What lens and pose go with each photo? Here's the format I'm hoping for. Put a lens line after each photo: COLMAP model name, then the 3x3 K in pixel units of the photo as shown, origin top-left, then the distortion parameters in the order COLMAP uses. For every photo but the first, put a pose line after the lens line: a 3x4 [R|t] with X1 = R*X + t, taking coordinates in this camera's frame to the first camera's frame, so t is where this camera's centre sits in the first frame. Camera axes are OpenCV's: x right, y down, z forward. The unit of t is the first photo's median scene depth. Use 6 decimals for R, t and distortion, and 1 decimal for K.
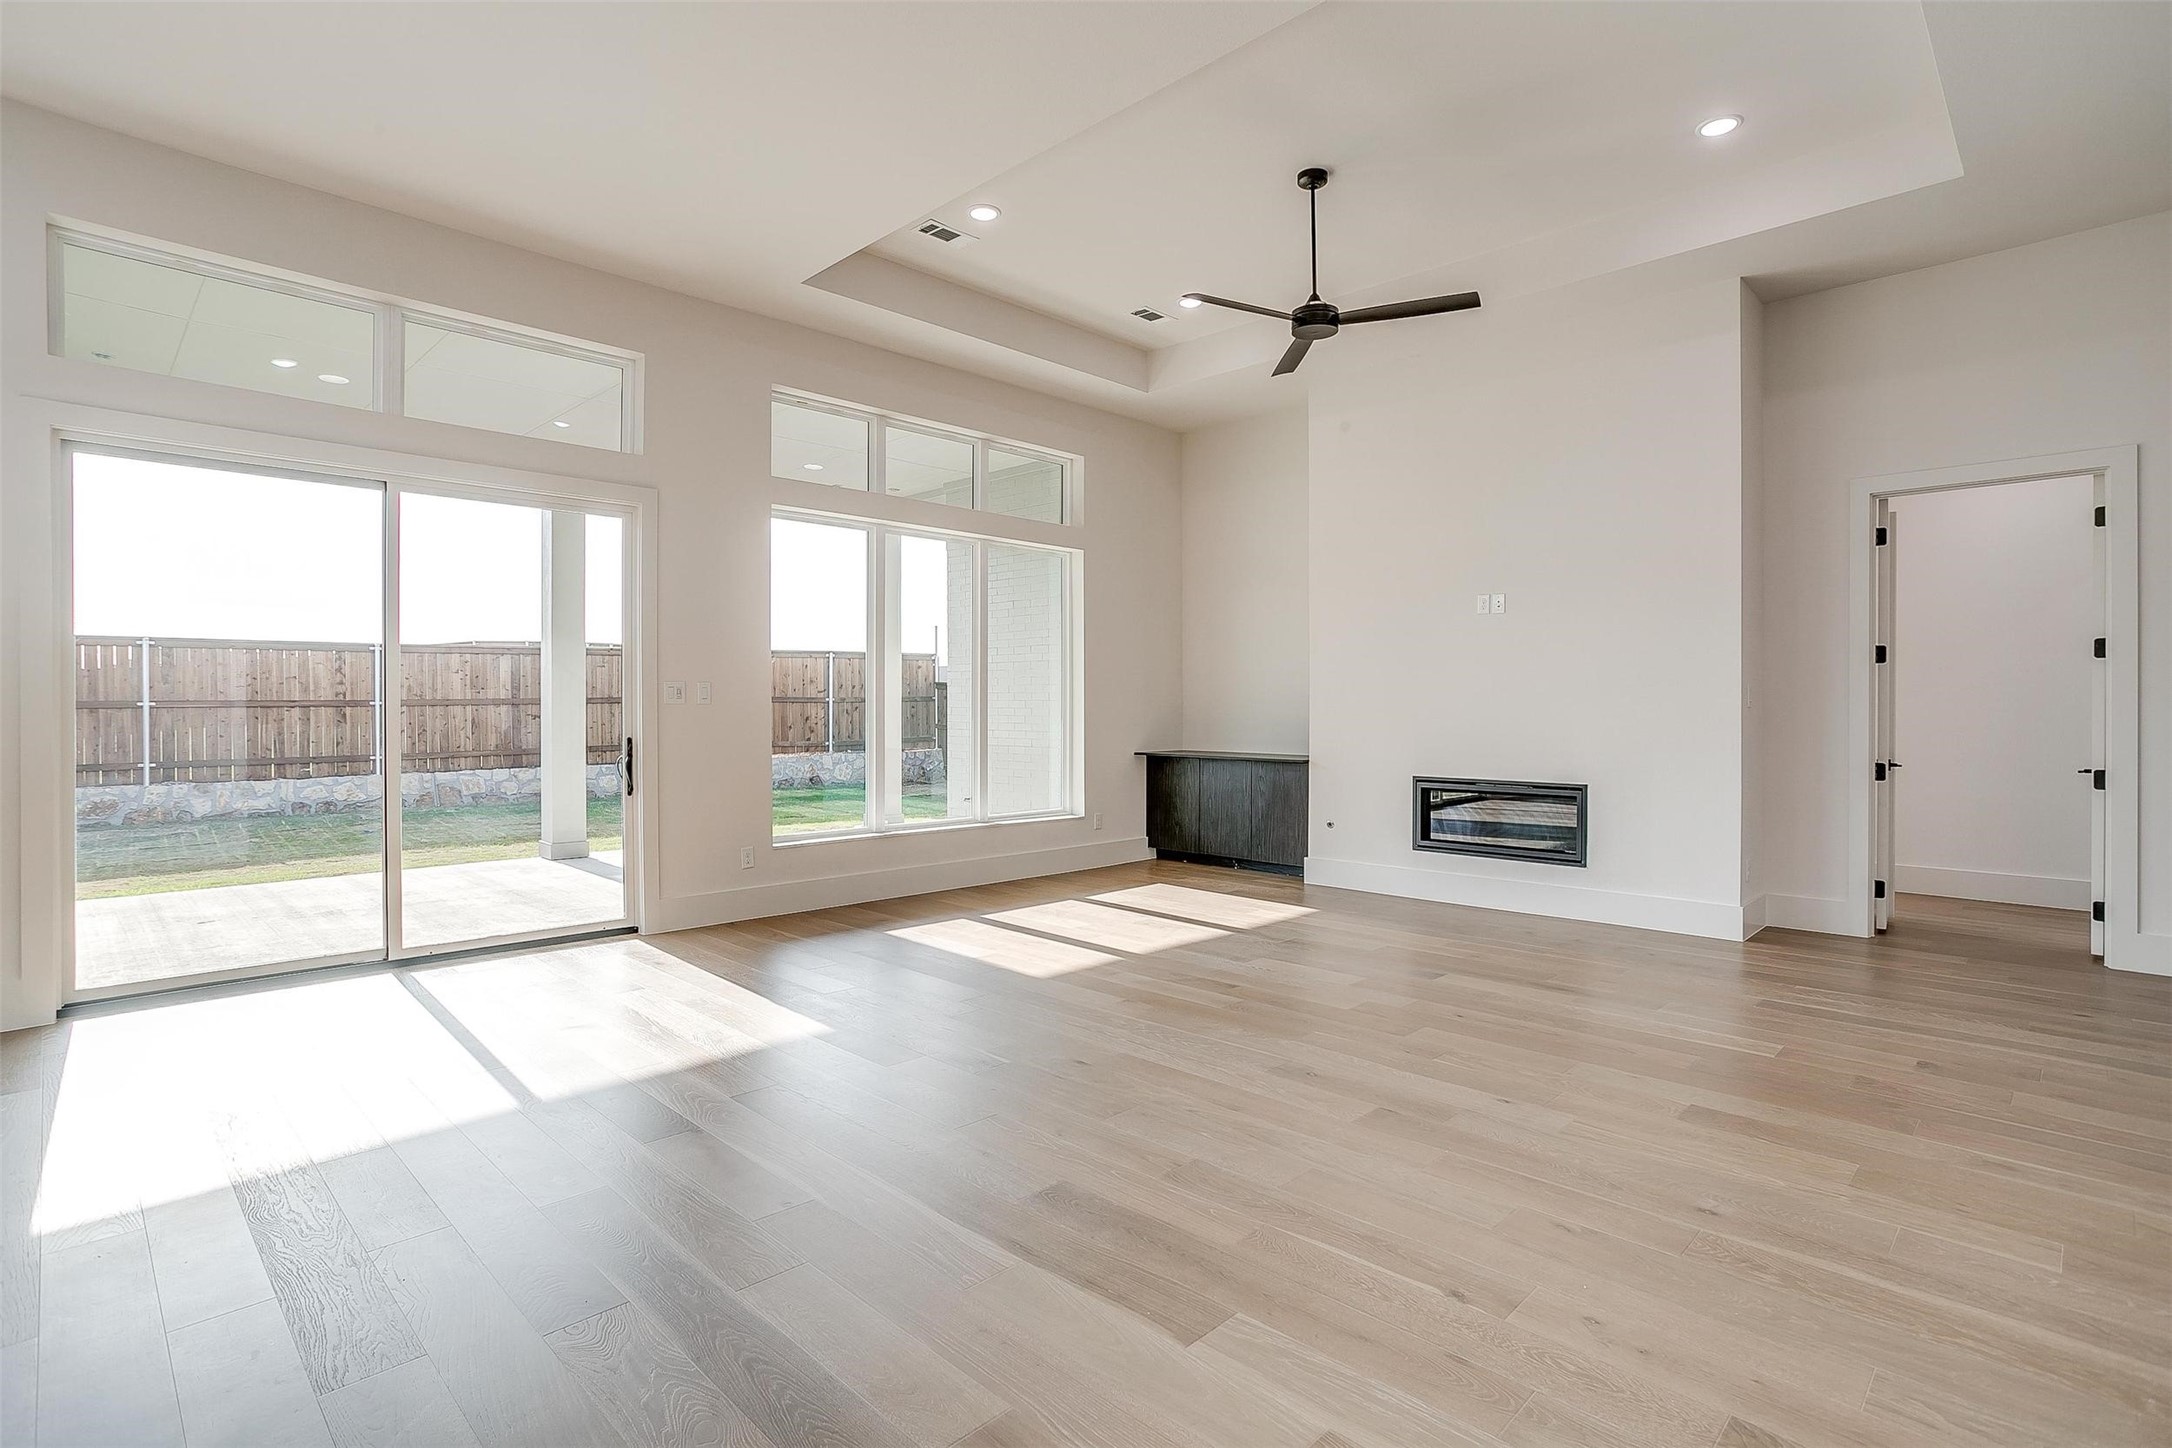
lens RADIAL K [[1054.1, 0, 1078.9], [0, 1054.1, 709.1], [0, 0, 1]] dist [-0.052886, 0.027767]
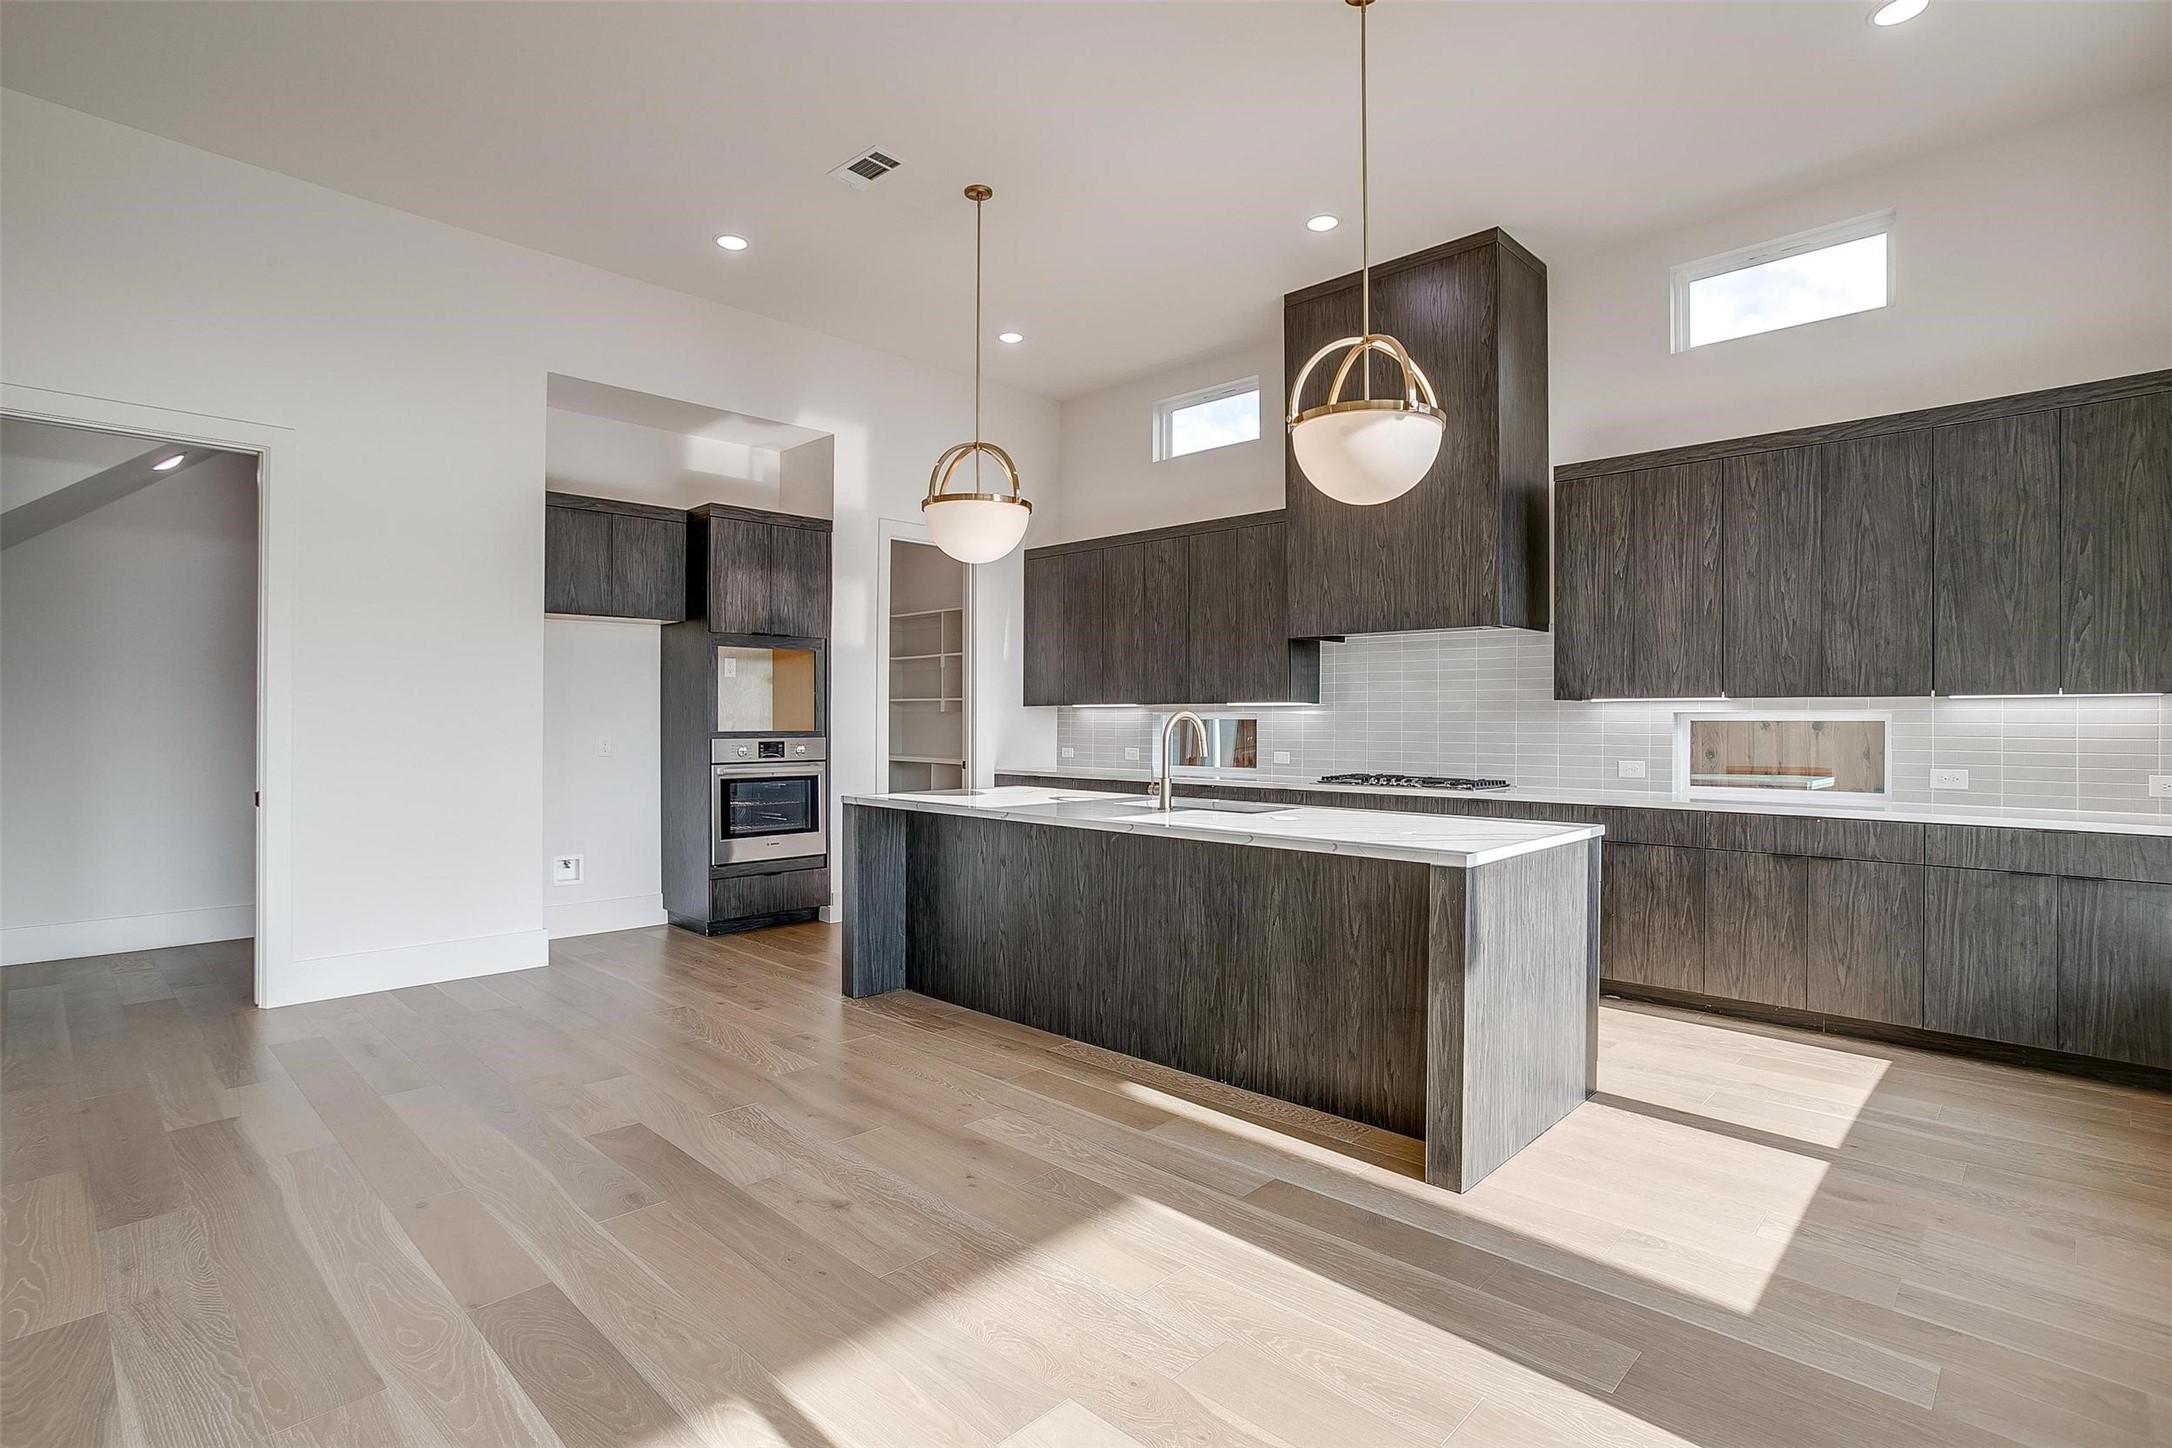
lens RADIAL K [[1054.1, 0, 1087.5], [0, 1054.1, 718.2], [0, 0, 1]] dist [-0.052886, 0.027767]
pose [[-0.999876, -0.002959, -0.015462, -0.368970], [-0.002983, 0.999994, 0.001511, -0.001539], [0.015458, 0.001557, -0.999879, 0.814484]]
